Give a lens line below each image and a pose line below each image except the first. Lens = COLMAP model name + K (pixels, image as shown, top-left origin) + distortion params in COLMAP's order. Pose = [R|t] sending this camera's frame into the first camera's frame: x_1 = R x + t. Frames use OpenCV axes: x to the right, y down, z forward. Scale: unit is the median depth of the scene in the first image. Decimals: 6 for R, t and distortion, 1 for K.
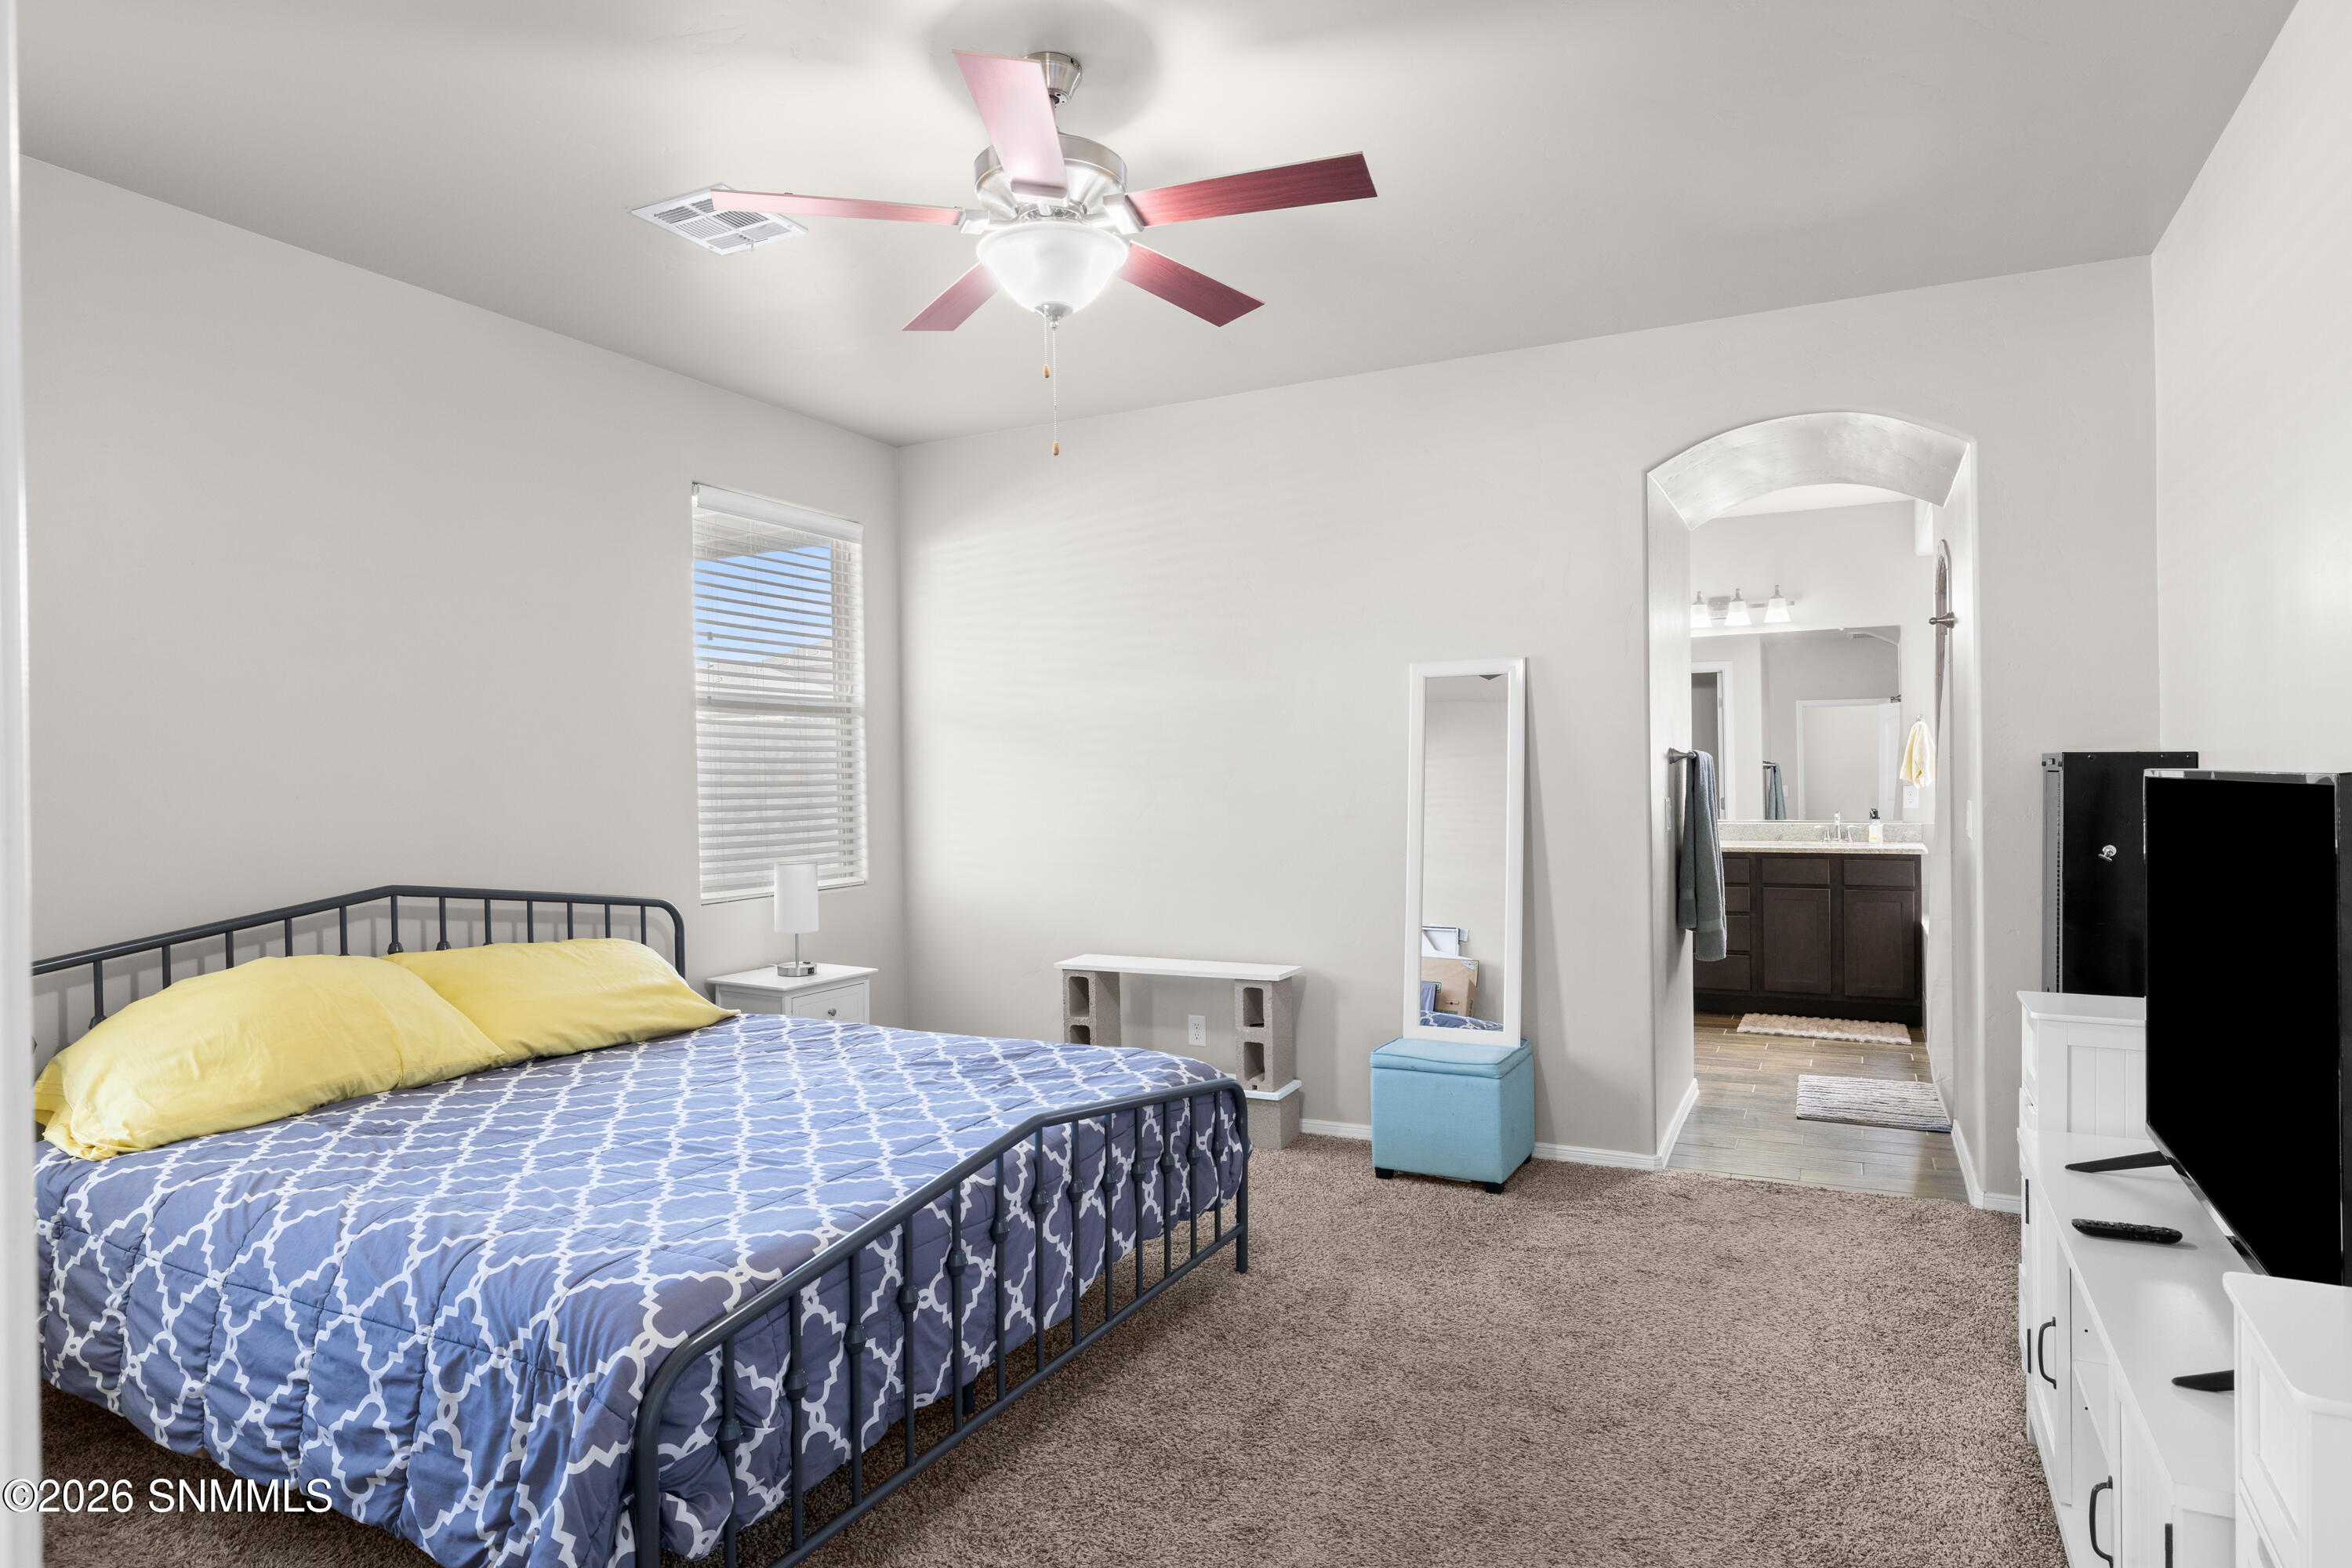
lens RADIAL K [[1323.4, 0, 1182.5], [0, 1323.4, 785.3], [0, 0, 1]] dist [-0.000703, 0.000796]
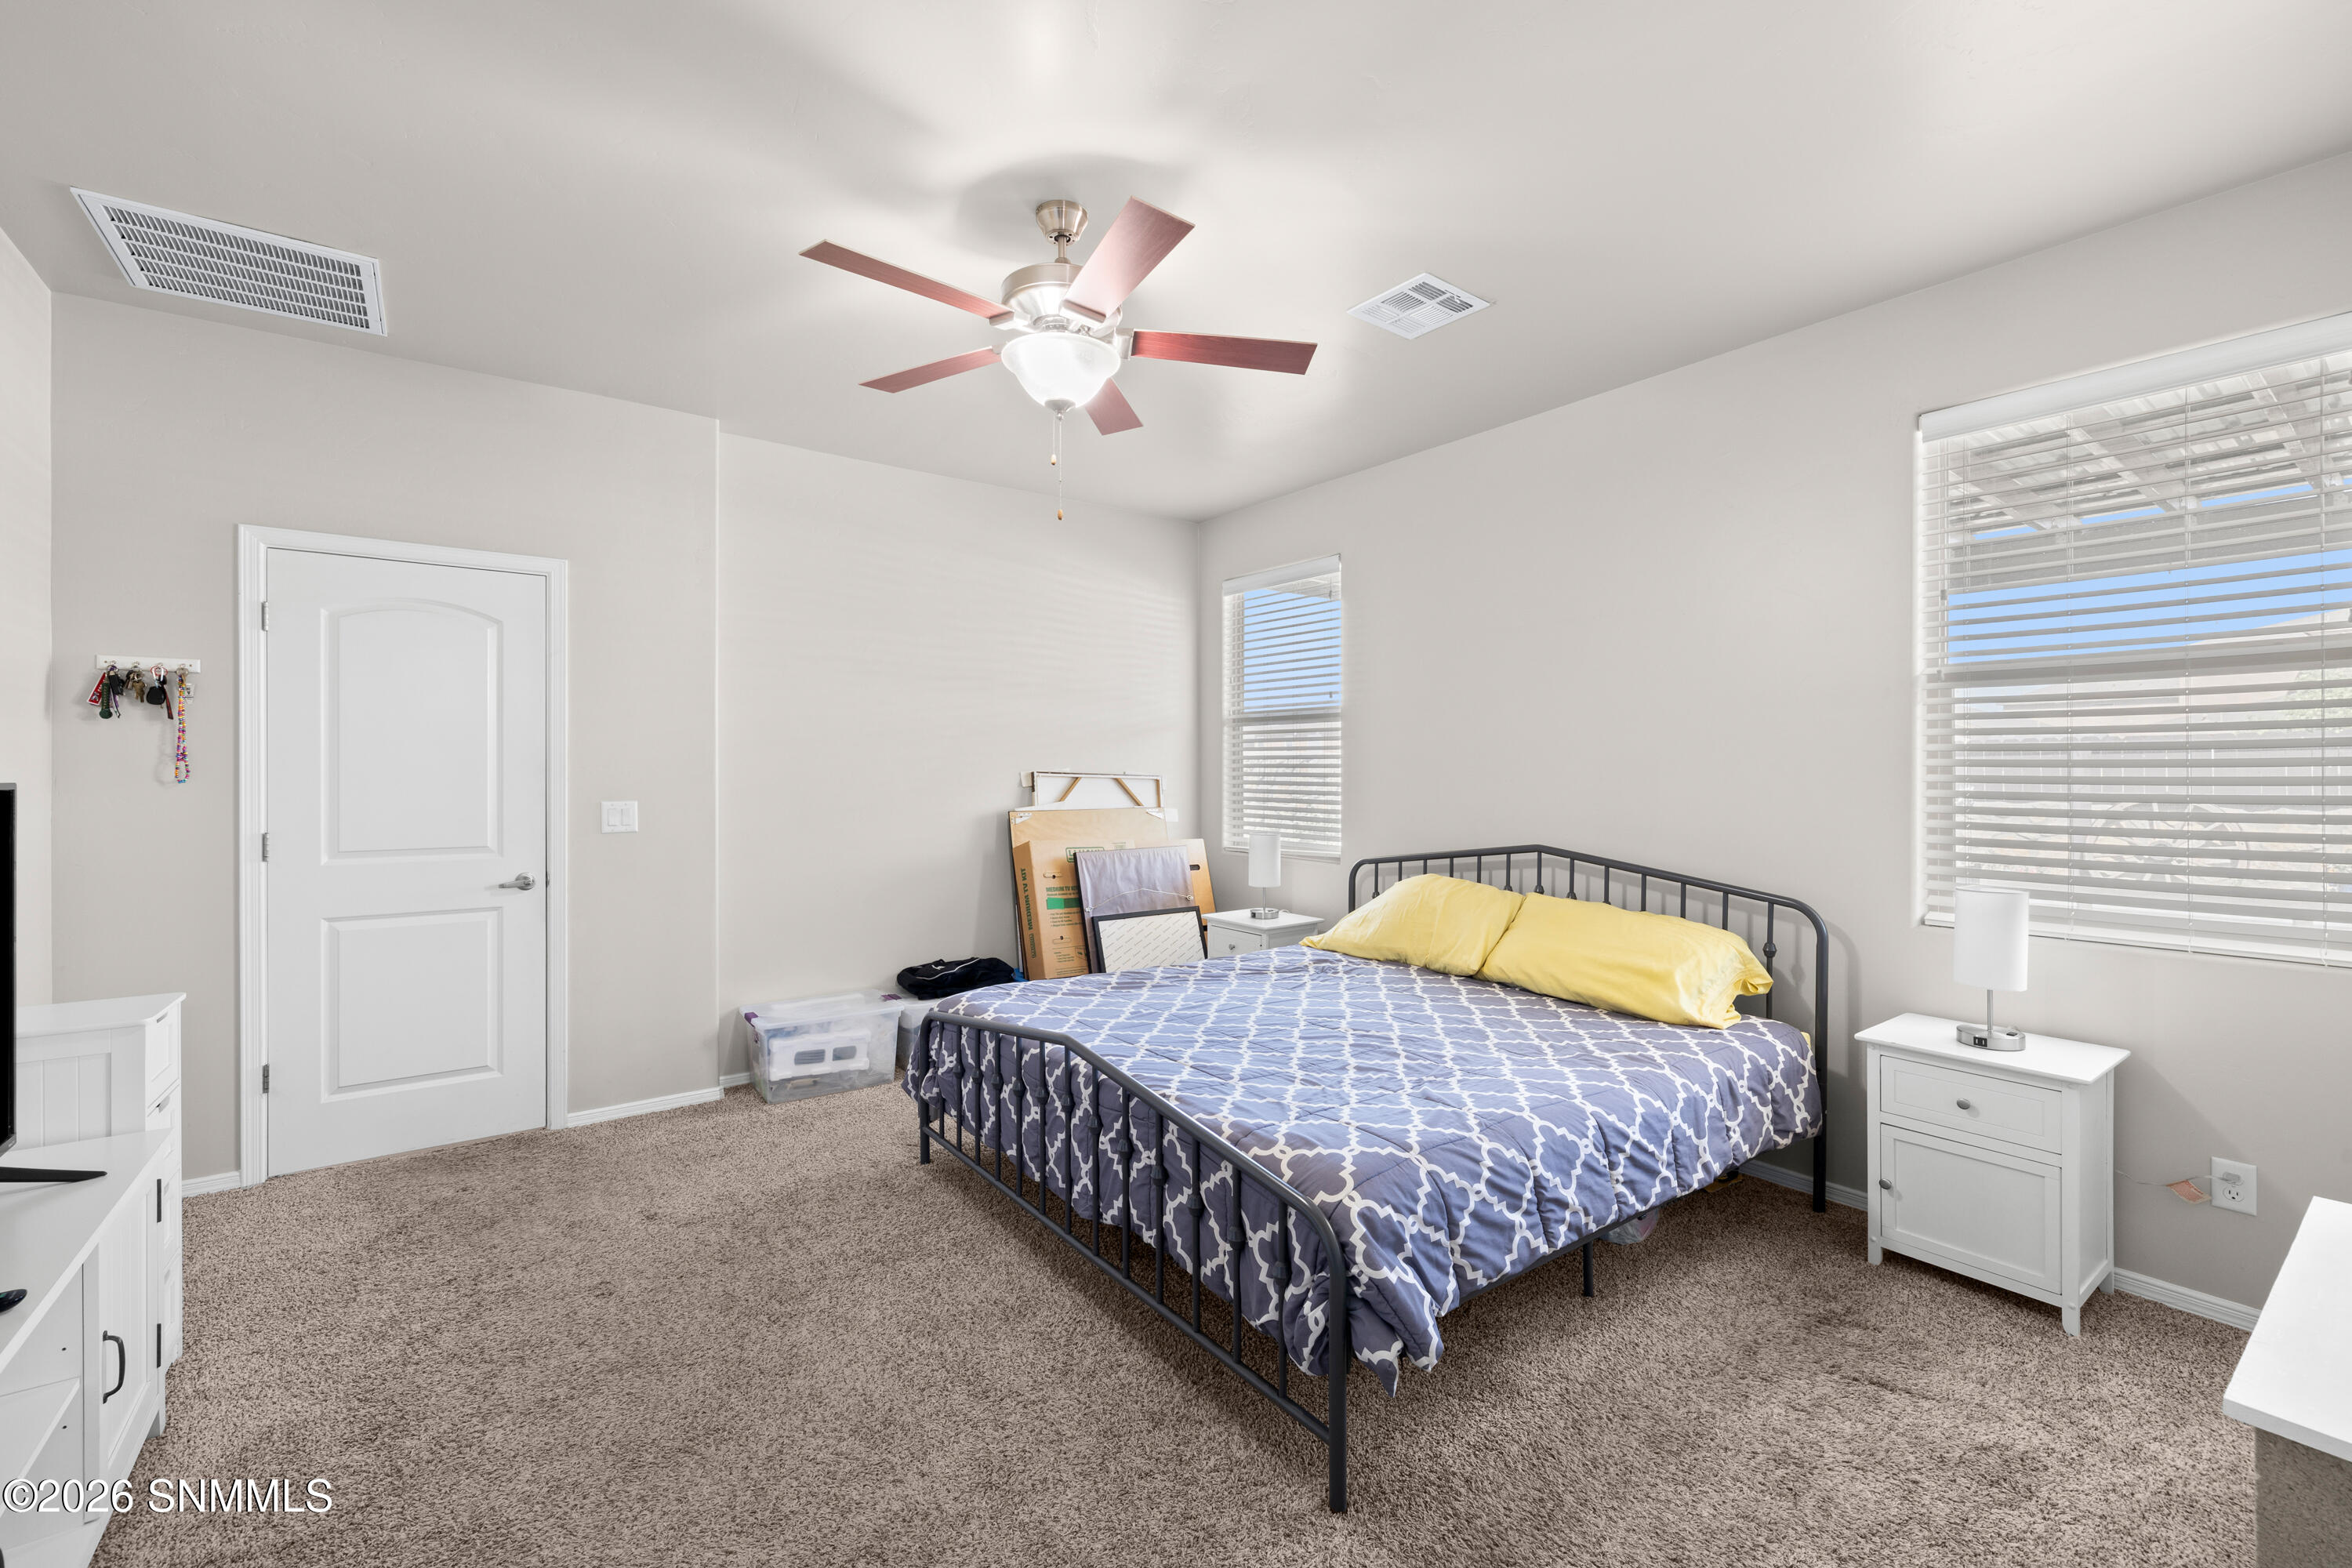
lens RADIAL K [[988.9, 0, 1189.2], [0, 988.9, 779.0], [0, 0, 1]] dist [-0.000131, 0.000133]
pose [[-0.449611, 0.017845, -0.893046, 0.520194], [-0.001128, 0.999788, 0.020546, -0.017063], [0.893224, 0.010245, -0.449496, 1.146125]]
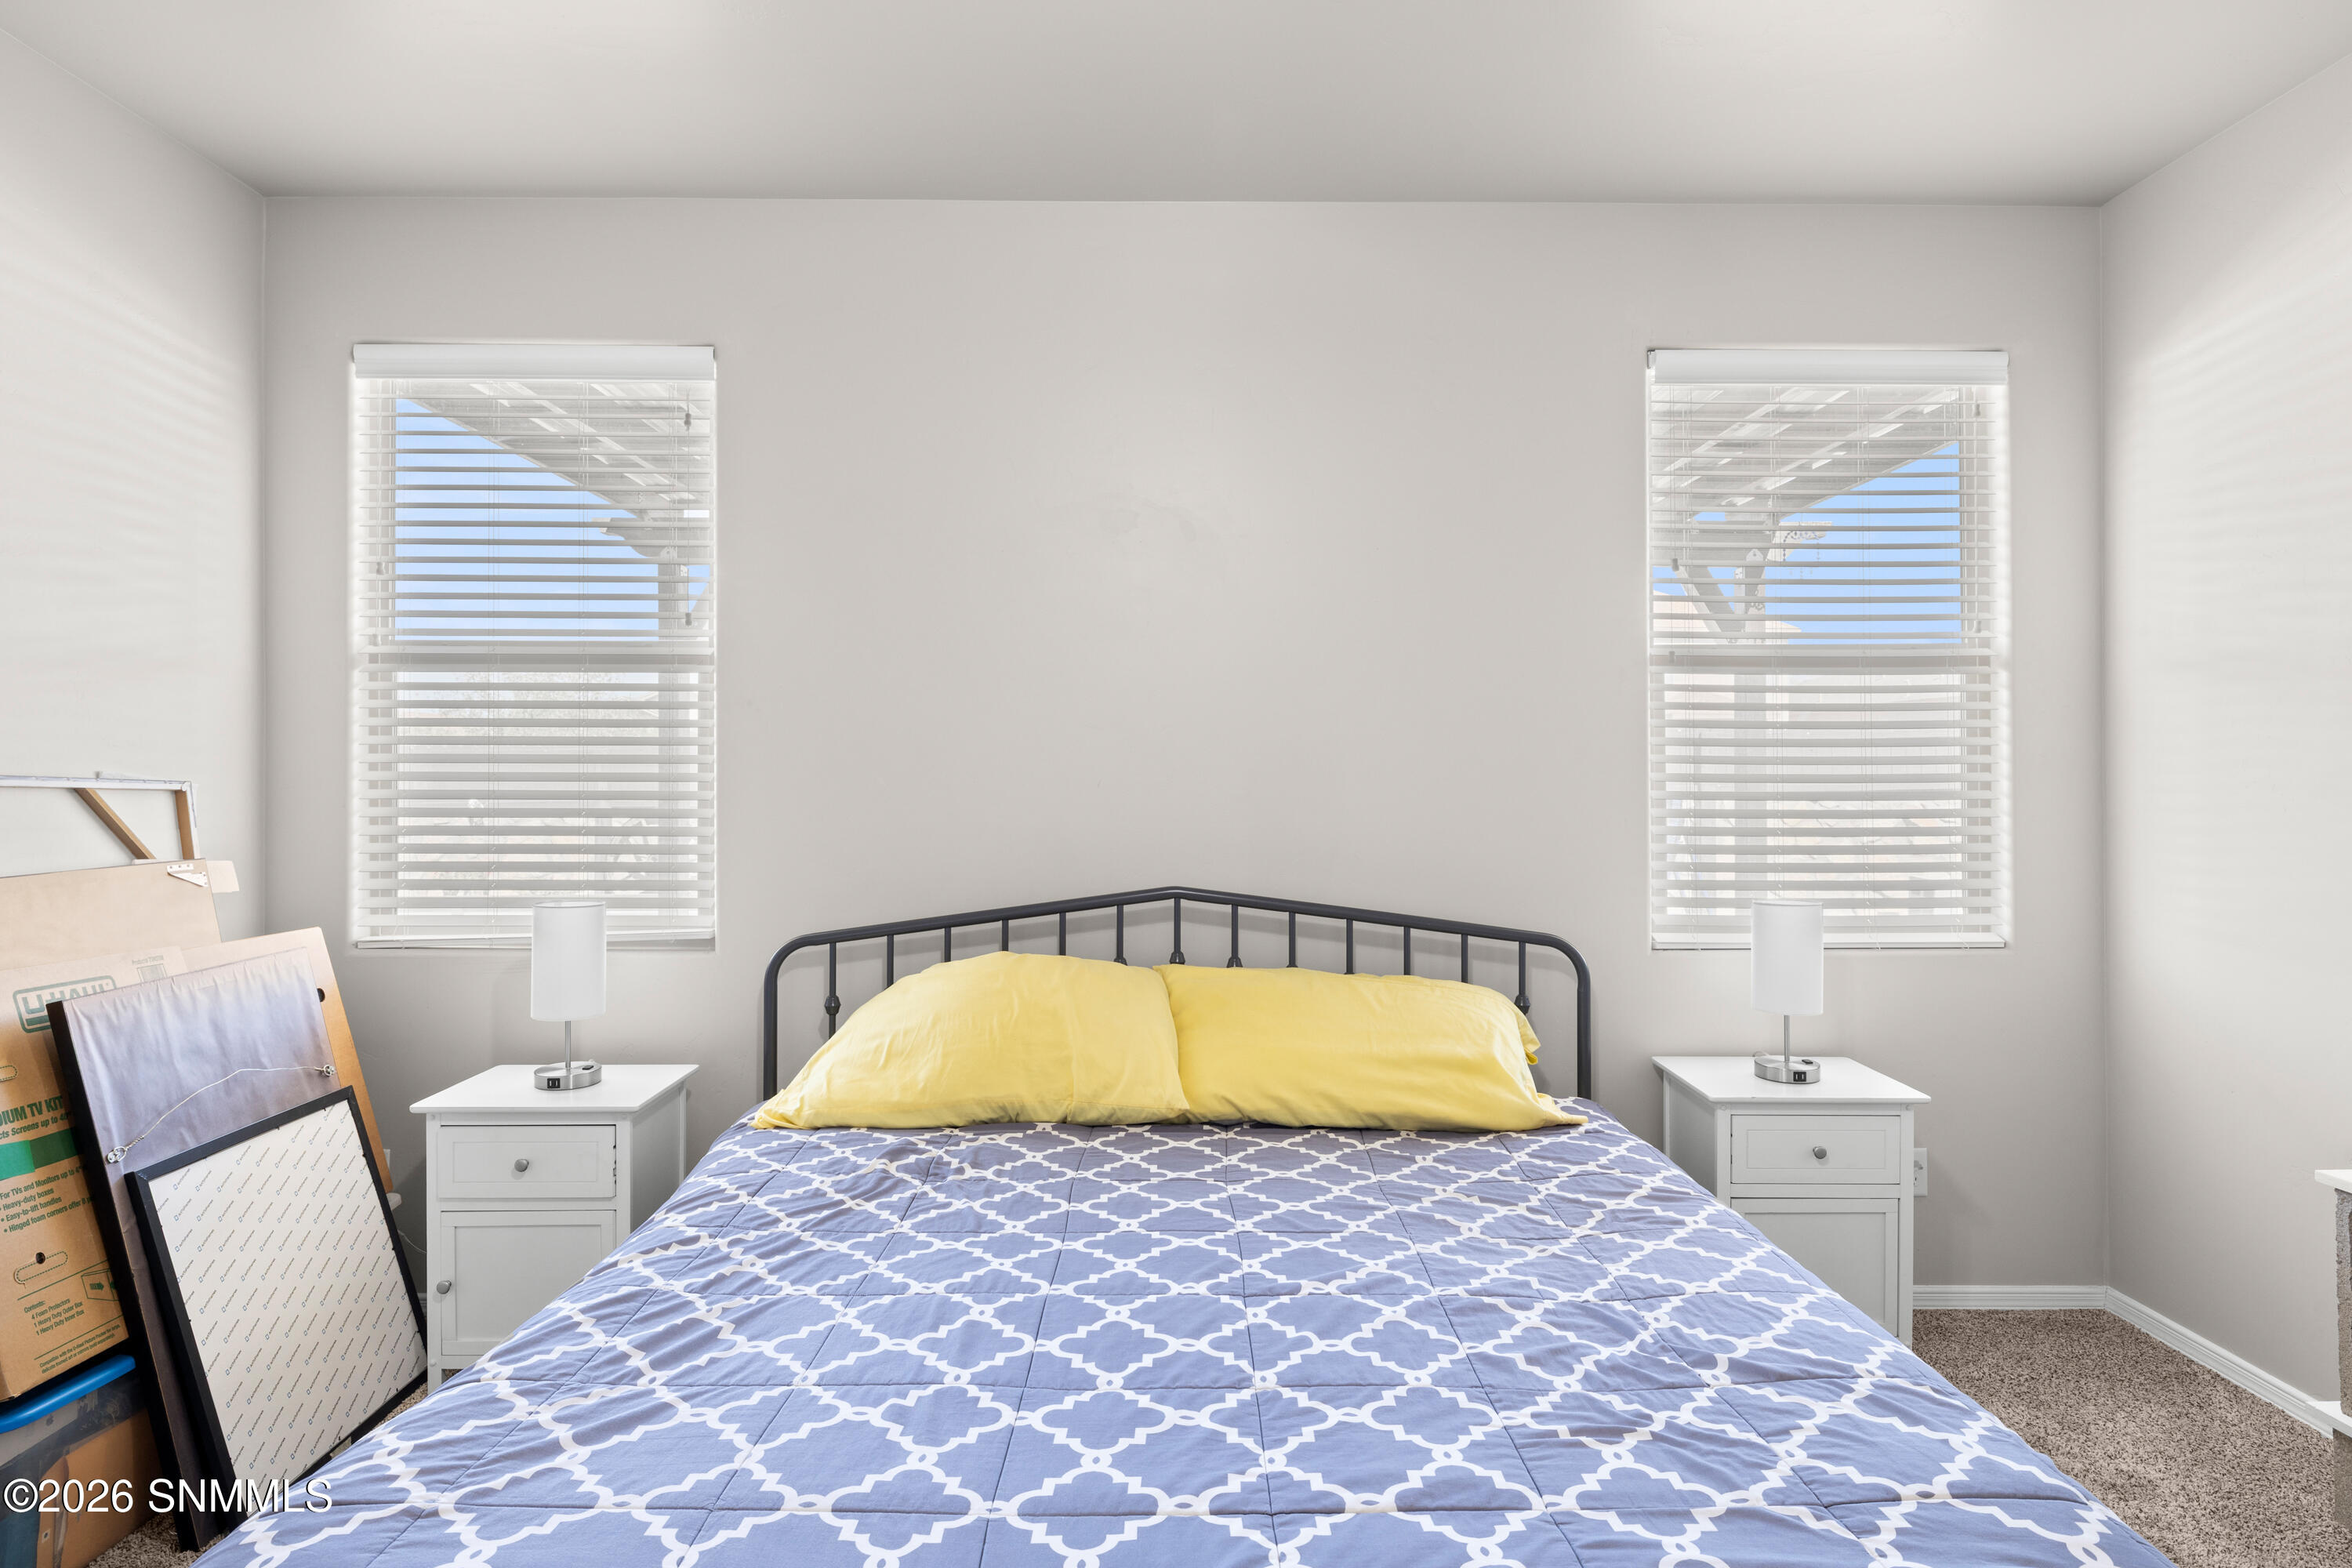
lens RADIAL K [[1323.4, 0, 1169.0], [0, 1323.4, 771.3], [0, 0, 1]] dist [-0.000703, 0.000796]
pose [[0.449973, 0.012500, -0.892955, 0.195013], [-0.010417, 0.999907, 0.008748, -0.010506], [0.892981, 0.005366, 0.450062, 0.597508]]
